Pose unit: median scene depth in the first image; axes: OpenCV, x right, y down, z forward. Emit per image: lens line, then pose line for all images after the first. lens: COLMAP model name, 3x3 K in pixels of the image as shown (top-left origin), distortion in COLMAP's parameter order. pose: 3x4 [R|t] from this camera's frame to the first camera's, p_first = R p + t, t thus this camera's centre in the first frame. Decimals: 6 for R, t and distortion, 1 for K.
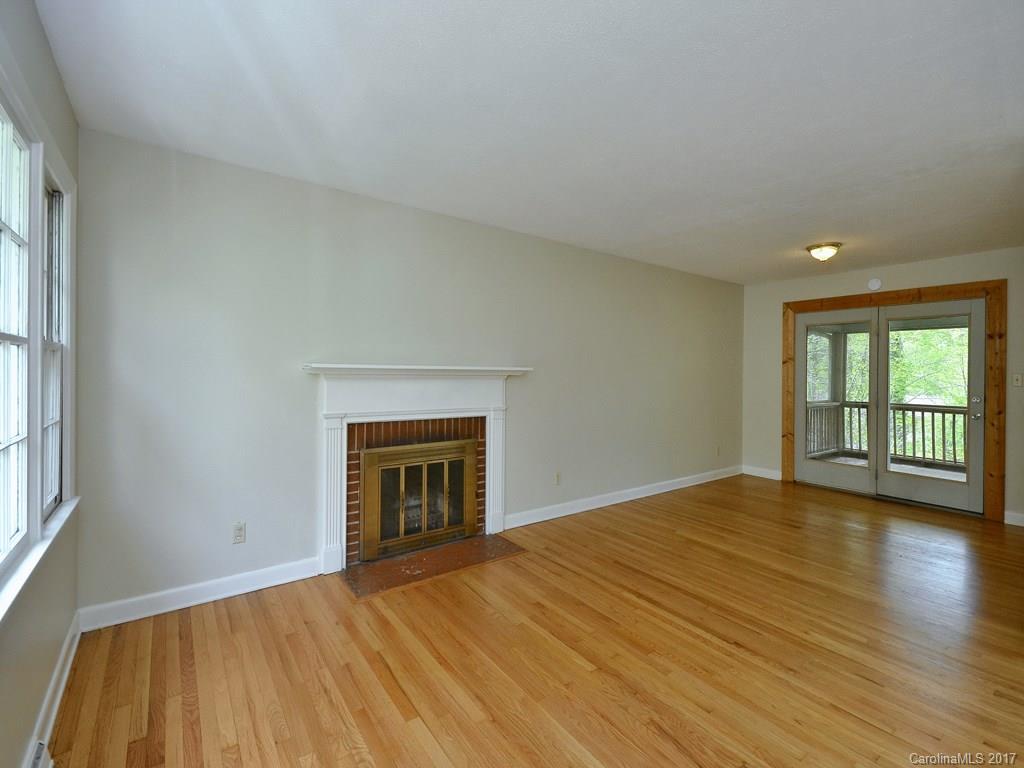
lens RADIAL K [[455.2, 0, 505.5], [0, 455.2, 376.2], [0, 0, 1]] dist [0.010687, 0.000319]
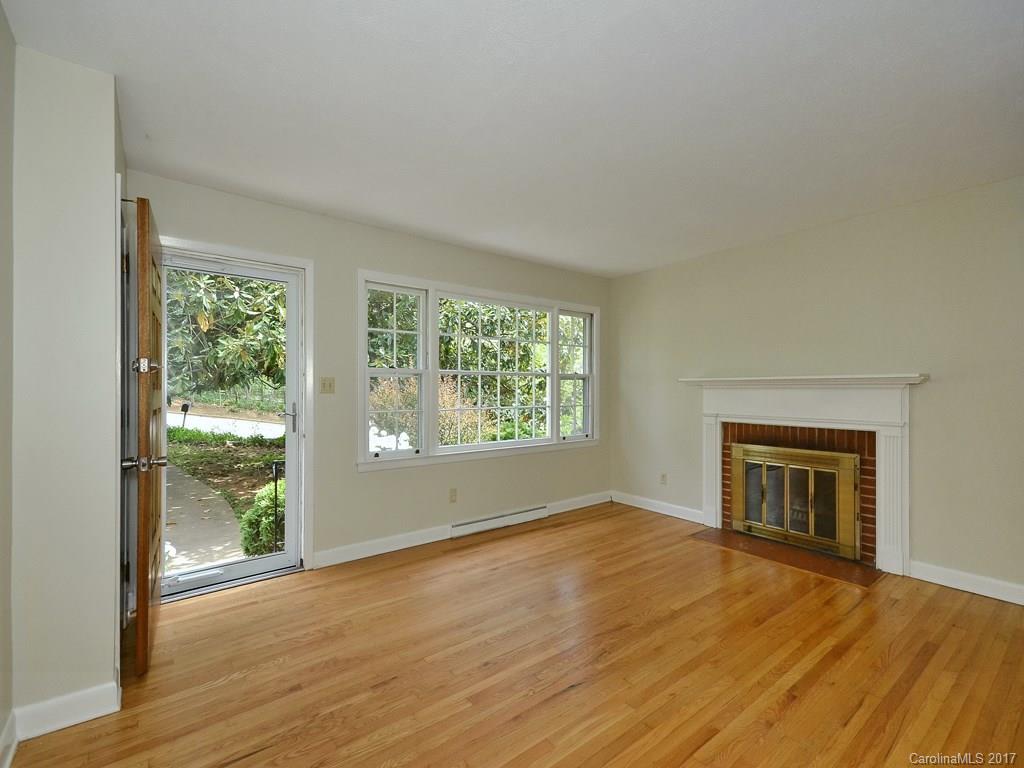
lens RADIAL K [[455.2, 0, 505.1], [0, 455.2, 387.0], [0, 0, 1]] dist [0.010687, 0.000319]
pose [[0.014145, -0.011100, -0.999838, 1.101310], [-0.005363, 0.999923, -0.011177, 0.020989], [0.999886, 0.005520, 0.014084, 0.371590]]
